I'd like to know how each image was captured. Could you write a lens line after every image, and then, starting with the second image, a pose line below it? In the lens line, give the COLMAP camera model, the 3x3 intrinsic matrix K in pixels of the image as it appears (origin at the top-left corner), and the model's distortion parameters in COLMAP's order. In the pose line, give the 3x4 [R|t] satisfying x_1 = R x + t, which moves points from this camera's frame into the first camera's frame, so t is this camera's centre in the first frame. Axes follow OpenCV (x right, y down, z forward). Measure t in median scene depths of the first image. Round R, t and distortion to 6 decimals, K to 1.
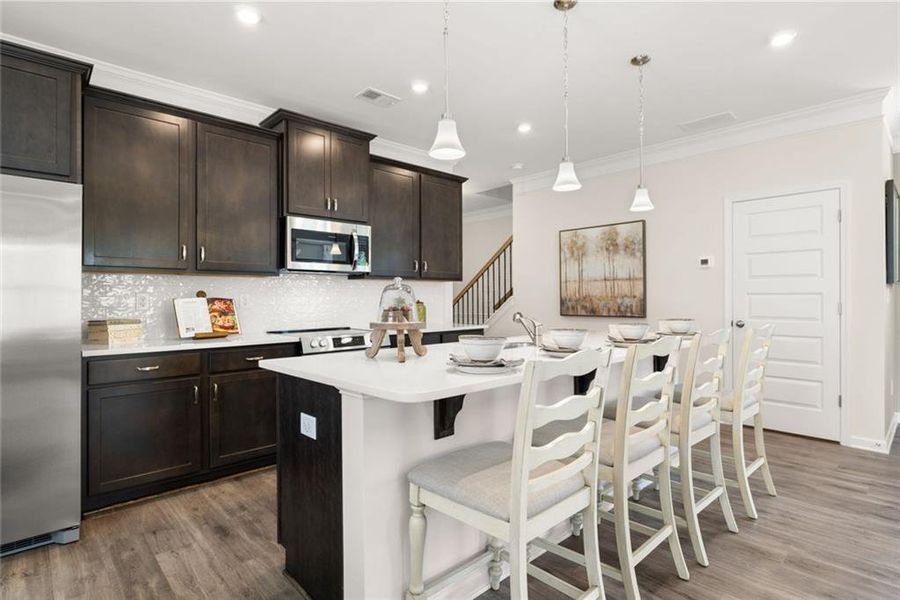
lens RADIAL K [[459.6, 0, 447.4], [0, 459.6, 298.1], [0, 0, 1]] dist [-0.003388, -0.000267]
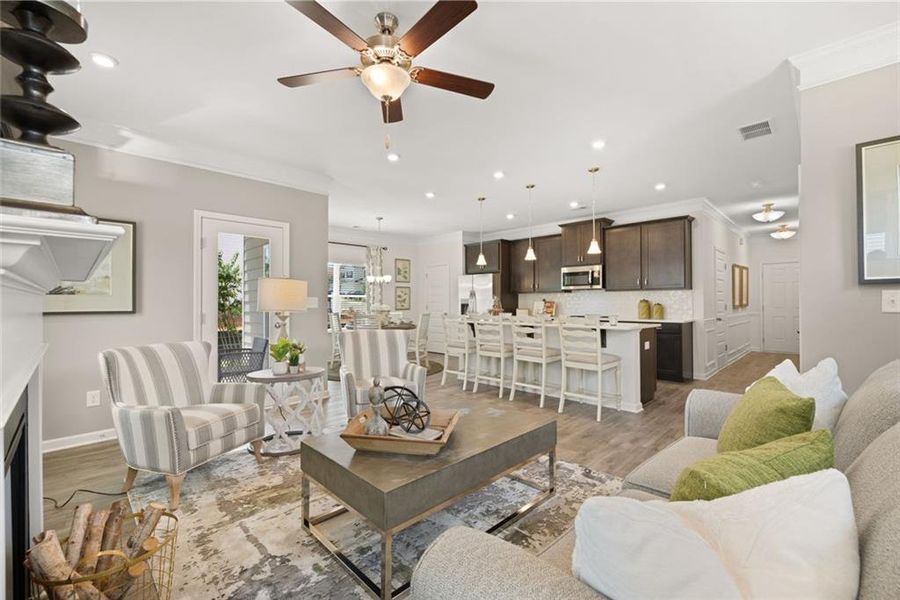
lens RADIAL K [[384.8, 0, 445.8], [0, 384.8, 298.7], [0, 0, 1]] dist [-0.001547, -0.000104]
pose [[0.034669, -0.003395, -0.999393, 1.196837], [0.005653, 0.999979, -0.003201, -0.008912], [0.999383, -0.005538, 0.034687, 0.229584]]
